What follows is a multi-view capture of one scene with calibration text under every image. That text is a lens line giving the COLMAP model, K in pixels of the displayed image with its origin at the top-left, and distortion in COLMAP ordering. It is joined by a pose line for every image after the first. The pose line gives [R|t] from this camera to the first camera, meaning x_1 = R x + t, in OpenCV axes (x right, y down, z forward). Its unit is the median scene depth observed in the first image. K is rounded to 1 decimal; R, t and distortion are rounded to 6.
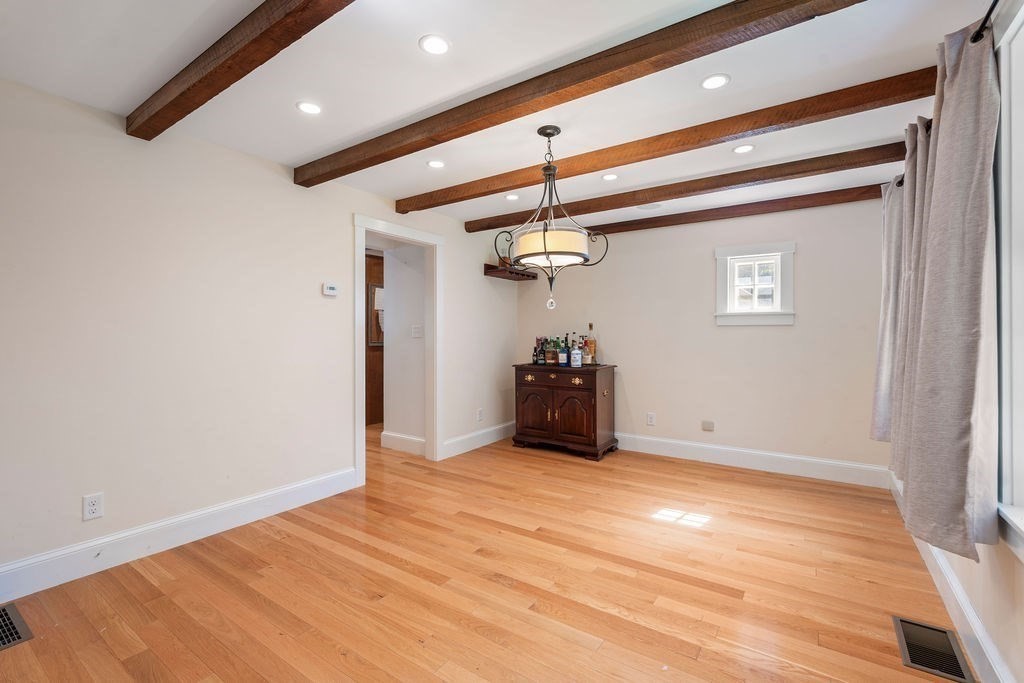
lens RADIAL K [[448.9, 0, 512.5], [0, 448.9, 335.8], [0, 0, 1]] dist [-0.002229, -0.000070]
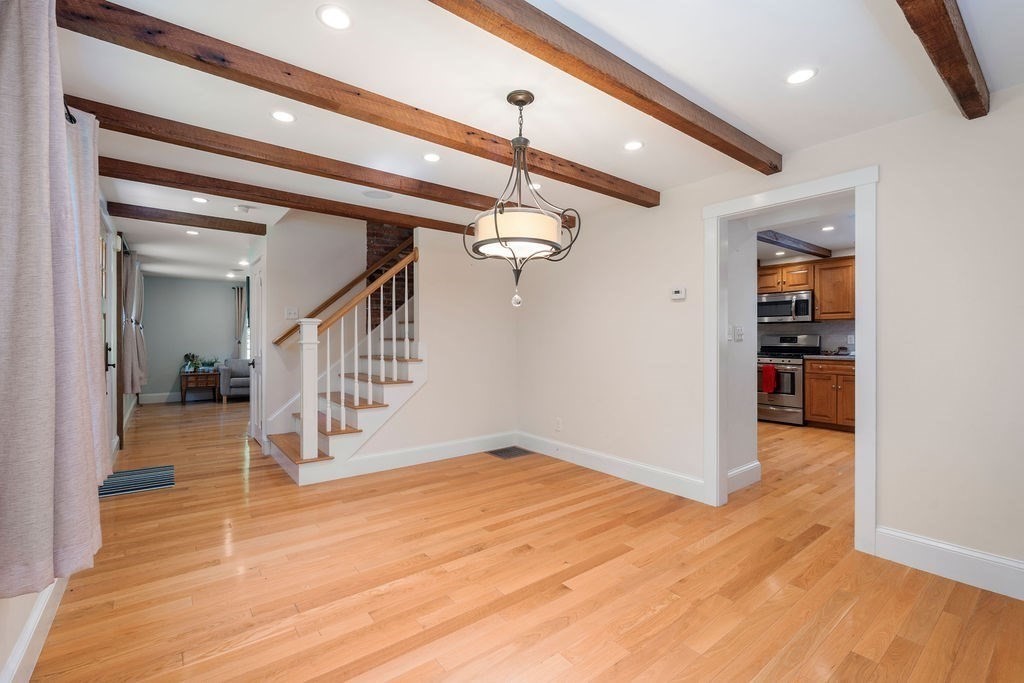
lens RADIAL K [[448.9, 0, 512.5], [0, 448.9, 335.8], [0, 0, 1]] dist [-0.002229, -0.000070]
pose [[-0.303207, -0.005222, -0.952910, 0.903195], [-0.004562, 0.999981, -0.004028, -0.001353], [0.952914, 0.003126, -0.303225, 1.251339]]
